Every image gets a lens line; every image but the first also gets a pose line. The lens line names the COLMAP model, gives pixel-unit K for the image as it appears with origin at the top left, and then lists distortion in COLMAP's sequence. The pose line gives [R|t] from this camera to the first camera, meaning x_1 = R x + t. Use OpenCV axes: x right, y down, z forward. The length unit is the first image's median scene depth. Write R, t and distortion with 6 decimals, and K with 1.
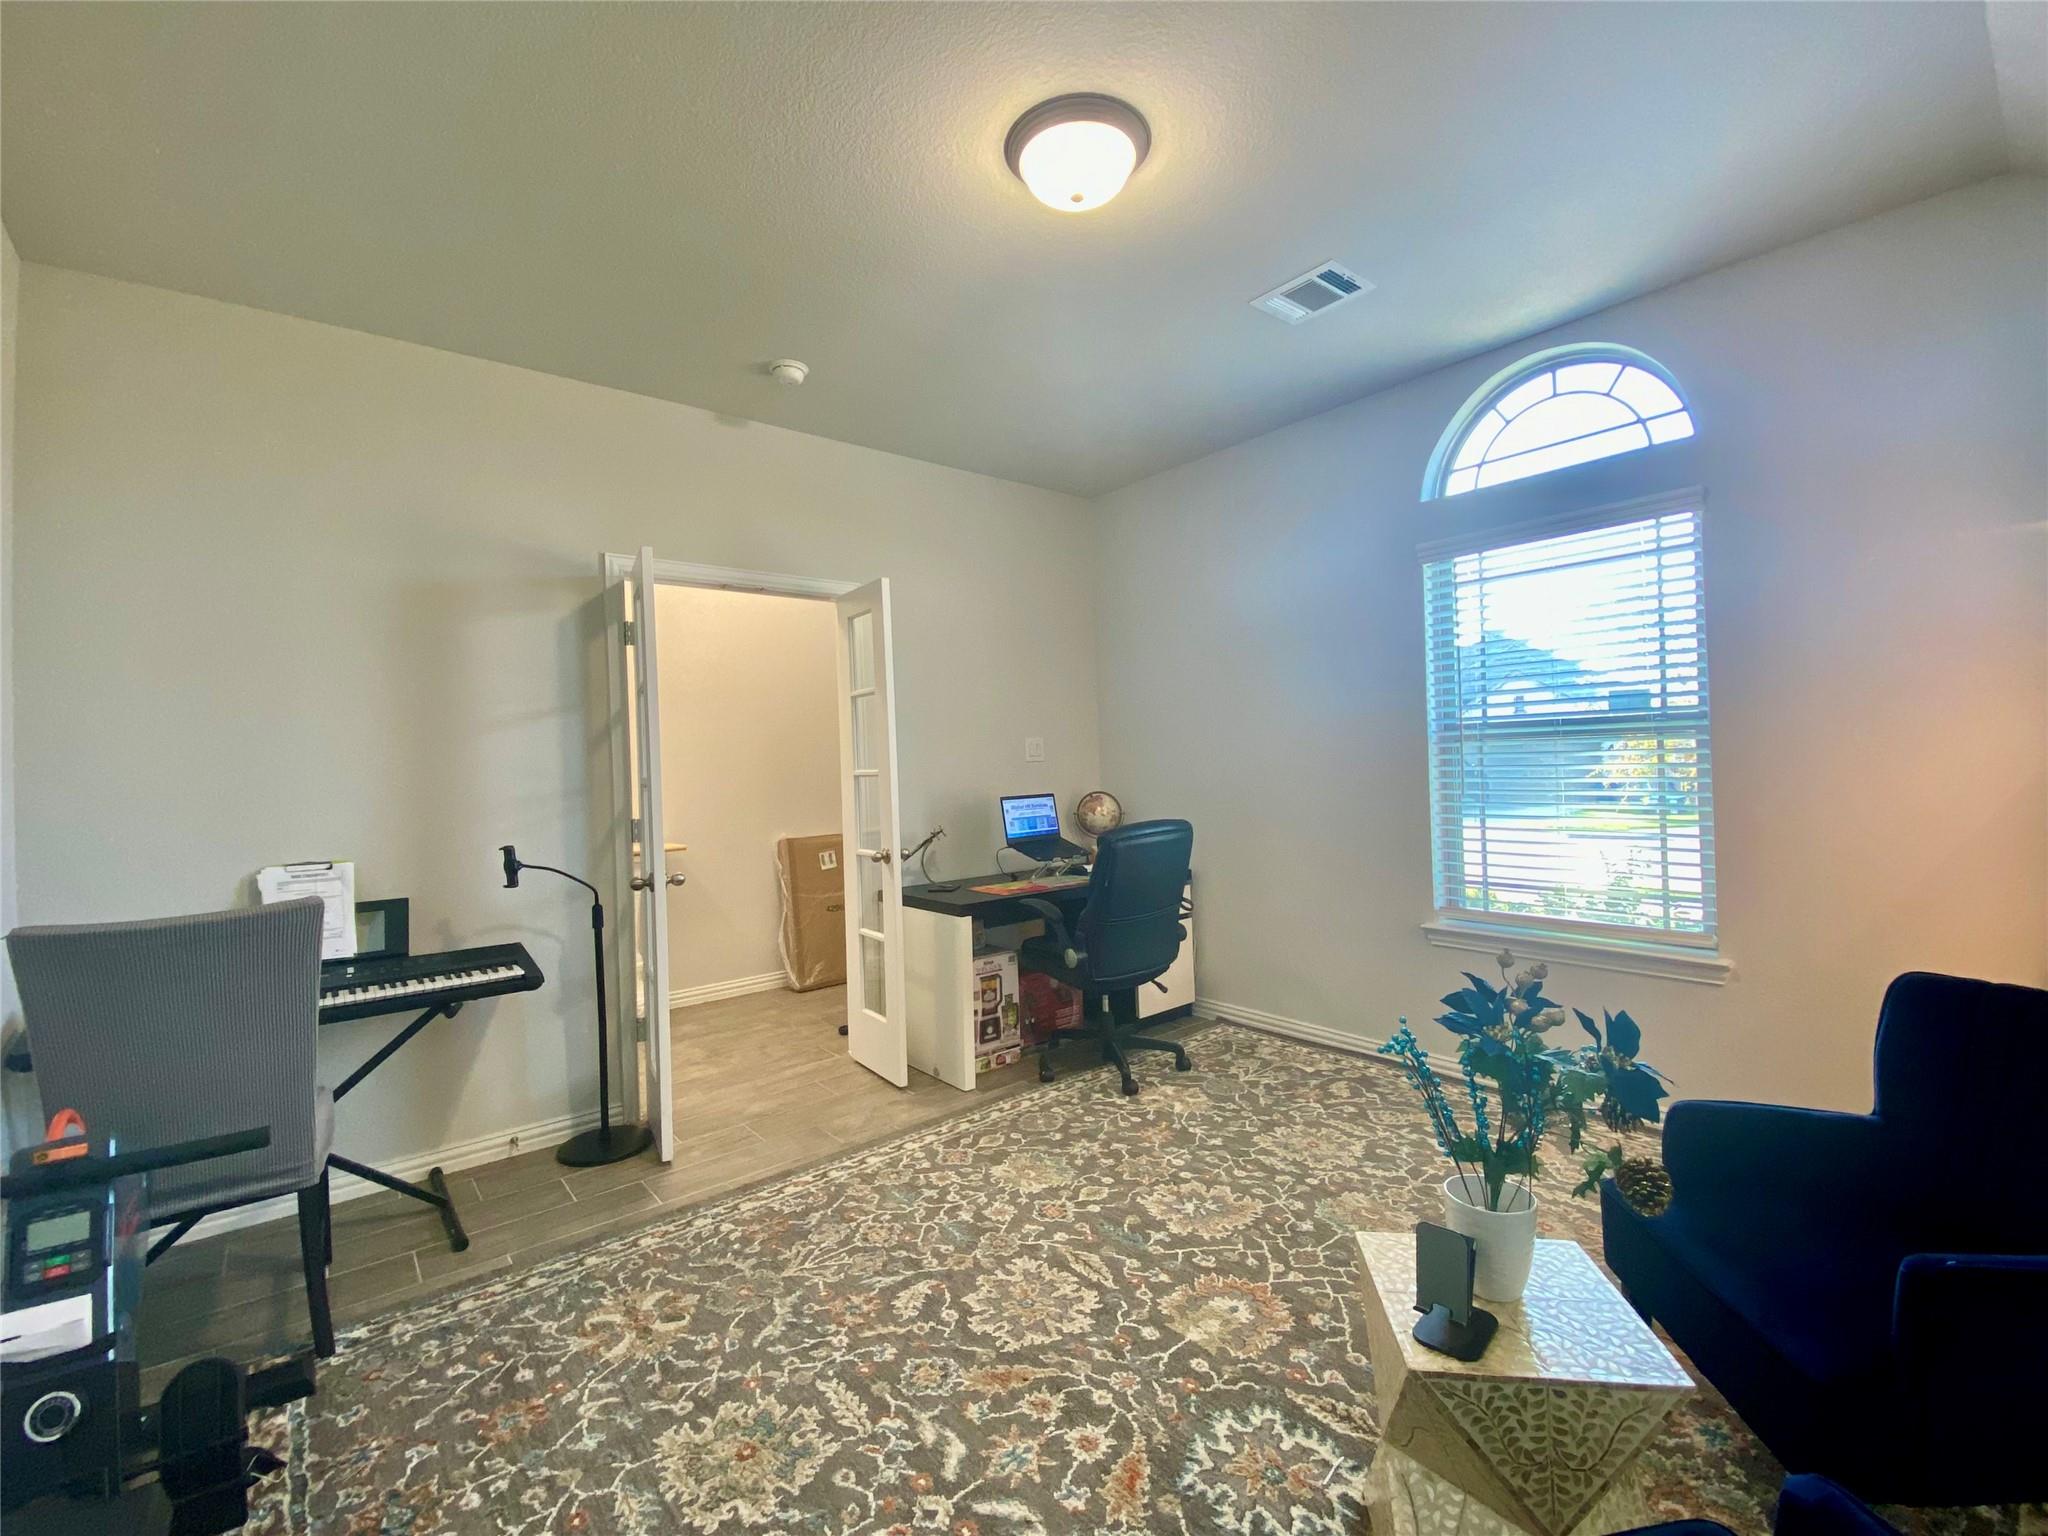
lens RADIAL K [[838.6, 0, 1029.7], [0, 838.6, 756.1], [0, 0, 1]] dist [-0.040574, -0.001038]
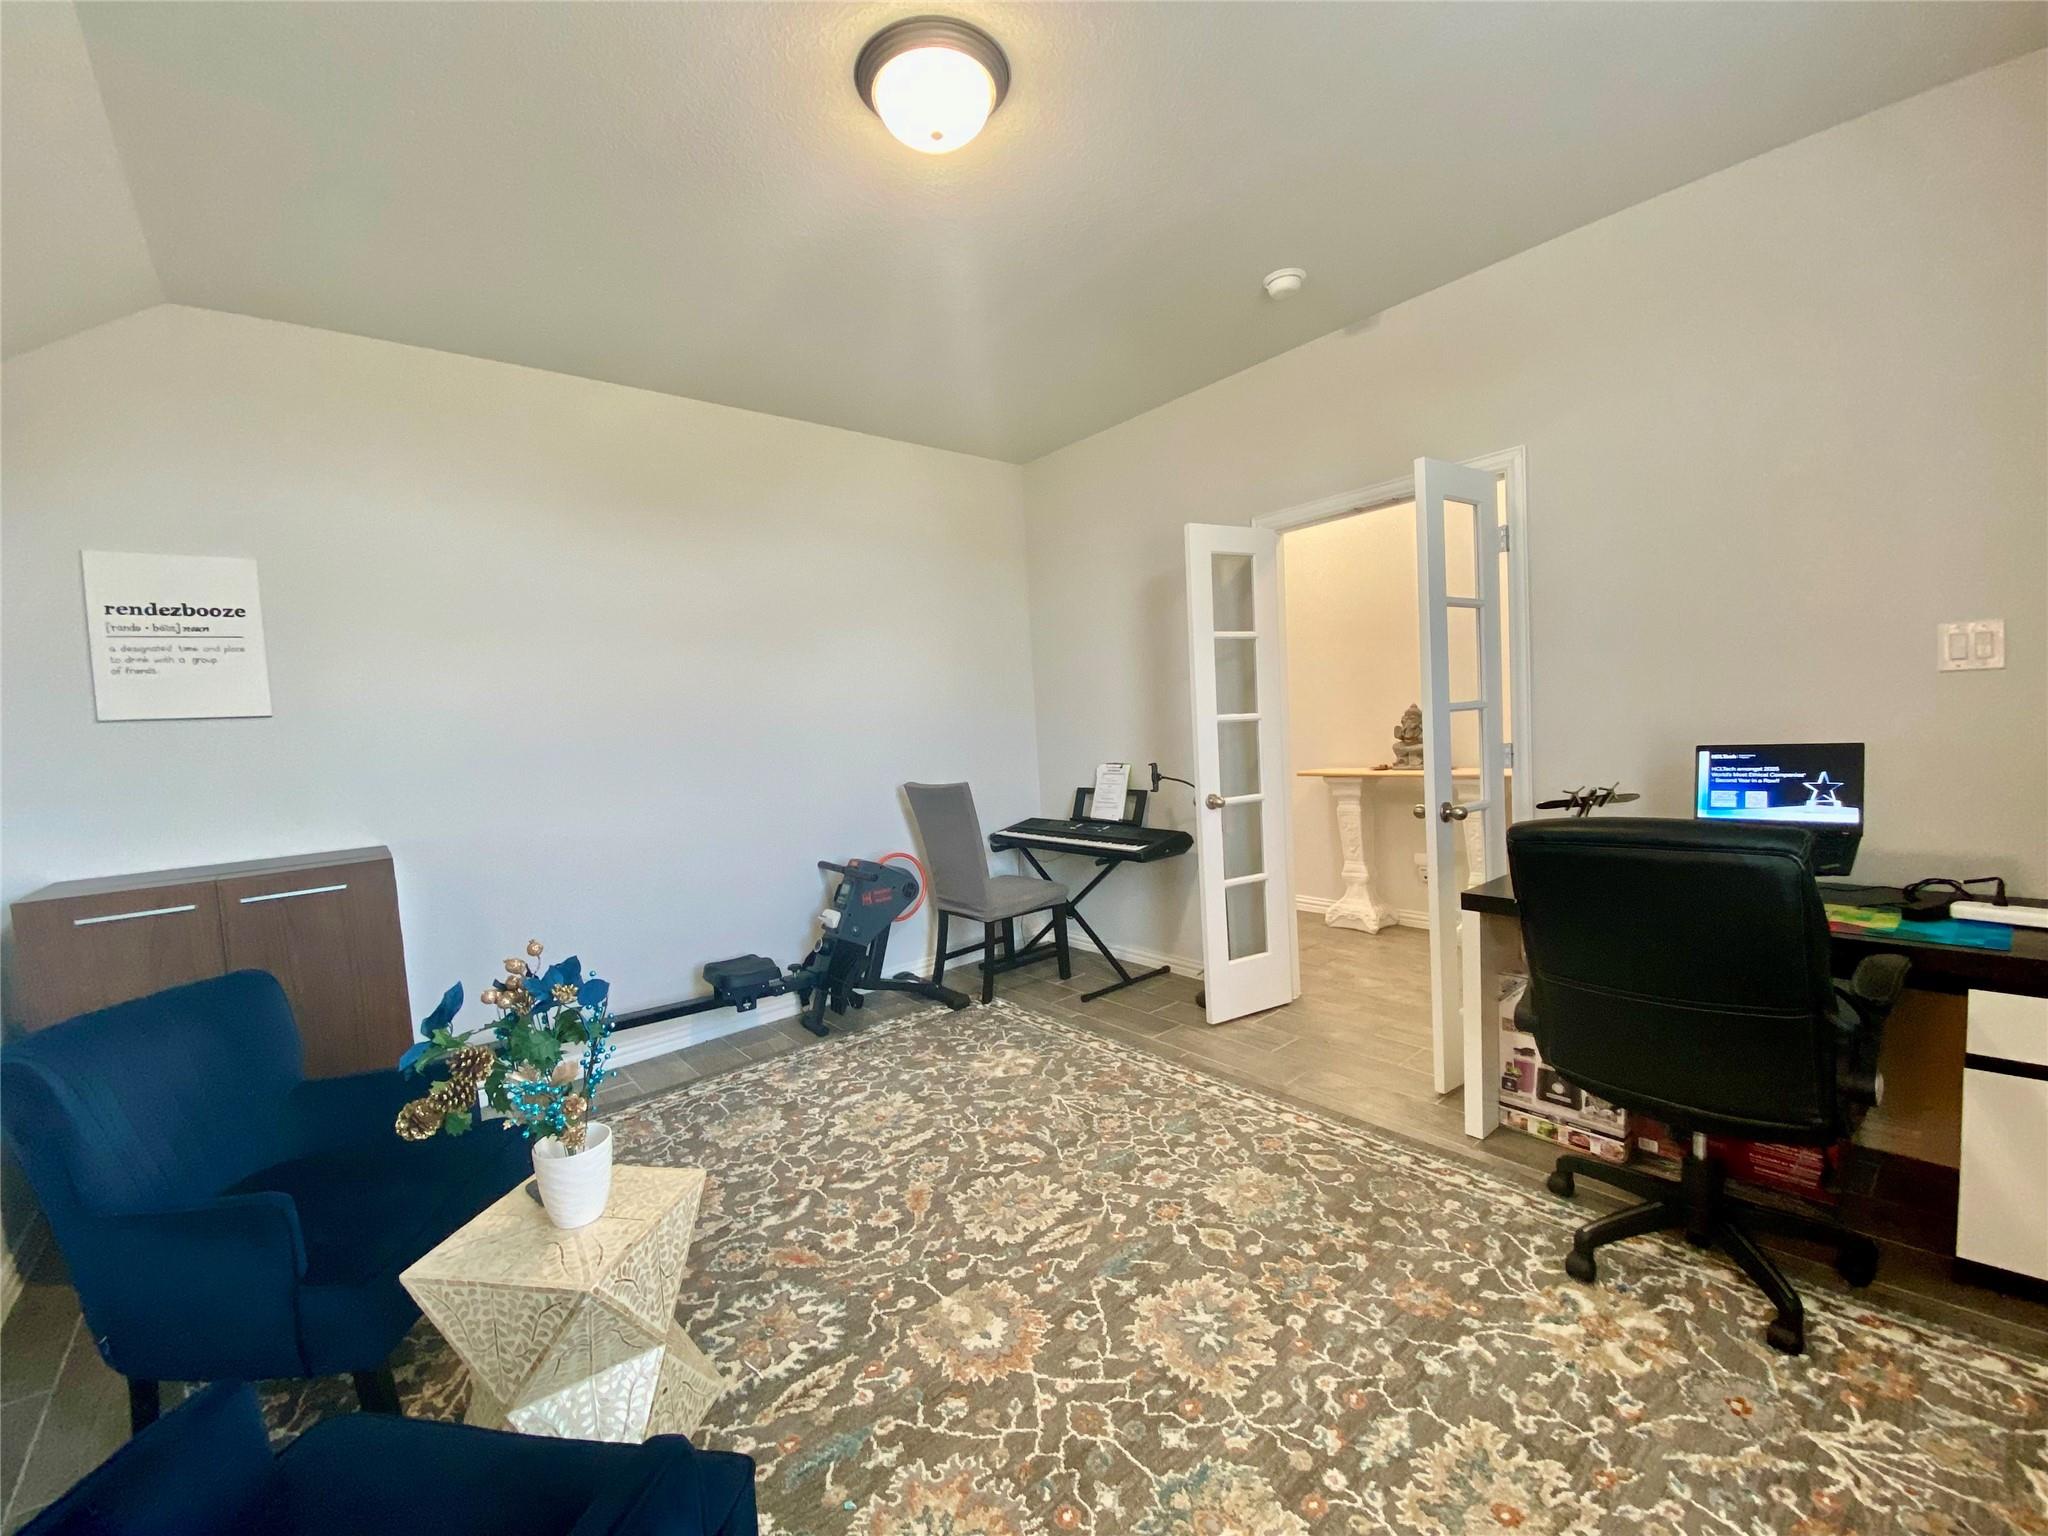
lens RADIAL K [[838.6, 0, 1031.8], [0, 838.6, 754.6], [0, 0, 1]] dist [-0.040574, -0.001038]
pose [[0.060674, 0.106311, -0.992480, 0.968548], [0.033292, 0.993543, 0.108460, -0.062135], [0.997602, -0.039622, 0.056743, 0.907009]]
